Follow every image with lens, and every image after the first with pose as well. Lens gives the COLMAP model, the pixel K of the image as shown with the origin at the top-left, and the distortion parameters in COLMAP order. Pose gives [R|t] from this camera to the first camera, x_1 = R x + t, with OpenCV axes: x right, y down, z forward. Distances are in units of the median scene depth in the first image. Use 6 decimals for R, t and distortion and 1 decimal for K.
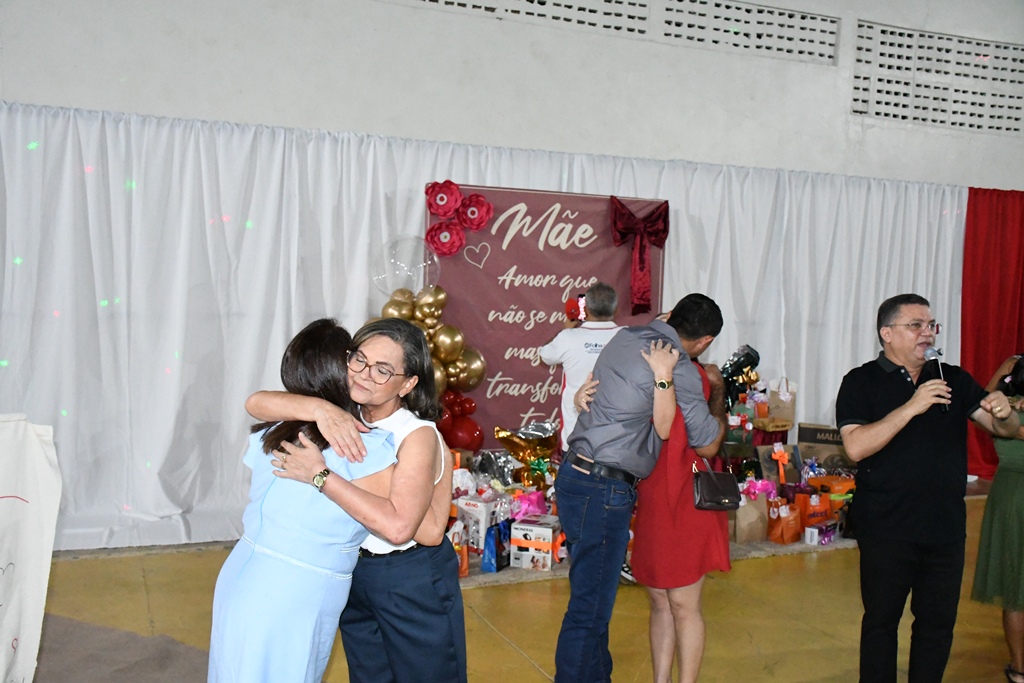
lens RADIAL K [[1022.9, 0, 512.0], [0, 1022.9, 341.5], [0, 0, 1]] dist [-0.047849, 0.224252]
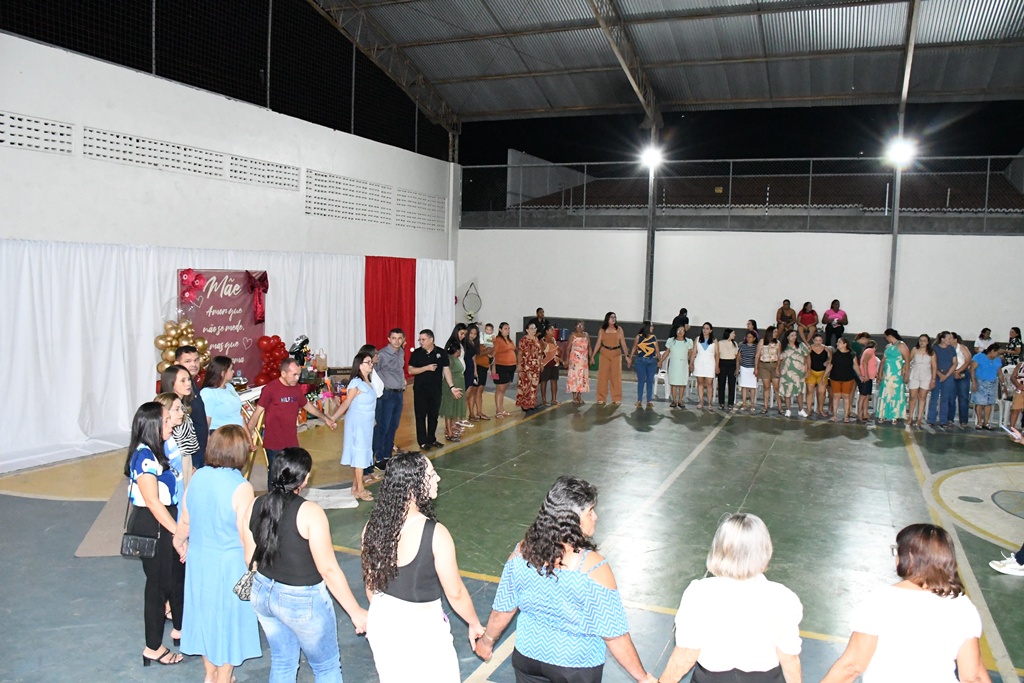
lens RADIAL K [[815.3, 0, 527.5], [0, 815.3, 342.3], [0, 0, 1]] dist [-0.148359, 0.120394]
pose [[0.707295, -0.068778, 0.703565, -0.677002], [0.028419, 0.997218, 0.068915, -0.089790], [-0.706347, -0.028749, 0.707282, -0.615954]]
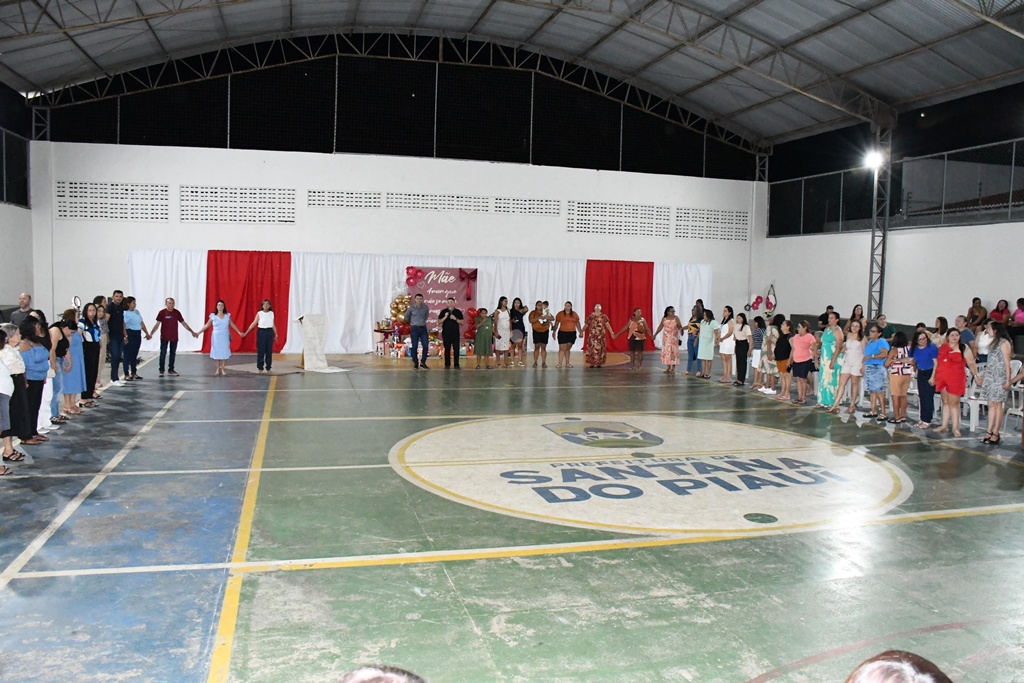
lens RADIAL K [[815.3, 0, 527.5], [0, 815.3, 342.3], [0, 0, 1]] dist [-0.148359, 0.120394]
pose [[0.994880, 0.000477, -0.101062, 0.621160], [0.002243, 0.999638, 0.026800, 0.044086], [0.101038, -0.026890, 0.994519, -1.831575]]
